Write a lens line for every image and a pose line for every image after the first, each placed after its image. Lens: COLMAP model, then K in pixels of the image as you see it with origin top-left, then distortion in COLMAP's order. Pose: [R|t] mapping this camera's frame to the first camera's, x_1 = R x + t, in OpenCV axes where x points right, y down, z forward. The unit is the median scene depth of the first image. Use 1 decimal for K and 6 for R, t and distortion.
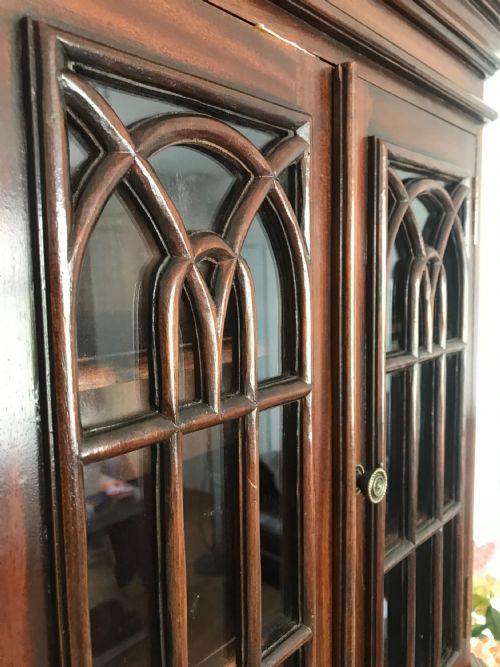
lens RADIAL K [[567.0, 0, 251.1], [0, 567.0, 331.2], [0, 0, 1]] dist [-0.007922, 0.000274]
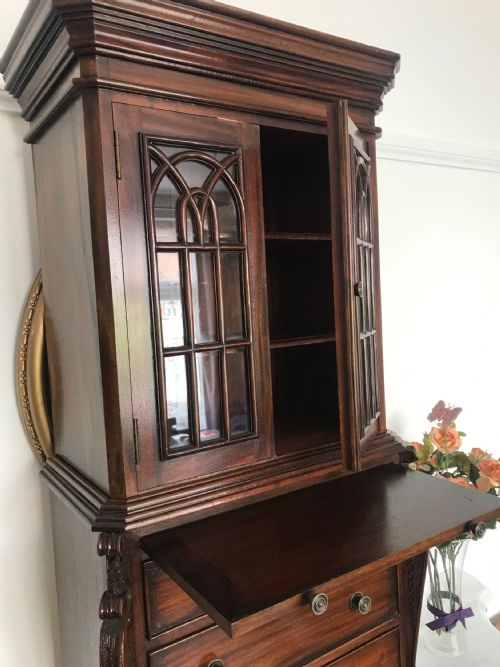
lens RADIAL K [[553.4, 0, 248.1], [0, 553.4, 328.8], [0, 0, 1]] dist [0.024433, -0.046181]
pose [[0.961553, -0.020320, -0.273866, 1.083999], [0.010405, 0.999238, -0.037609, 0.773437], [0.274421, 0.033313, 0.961032, -1.967526]]
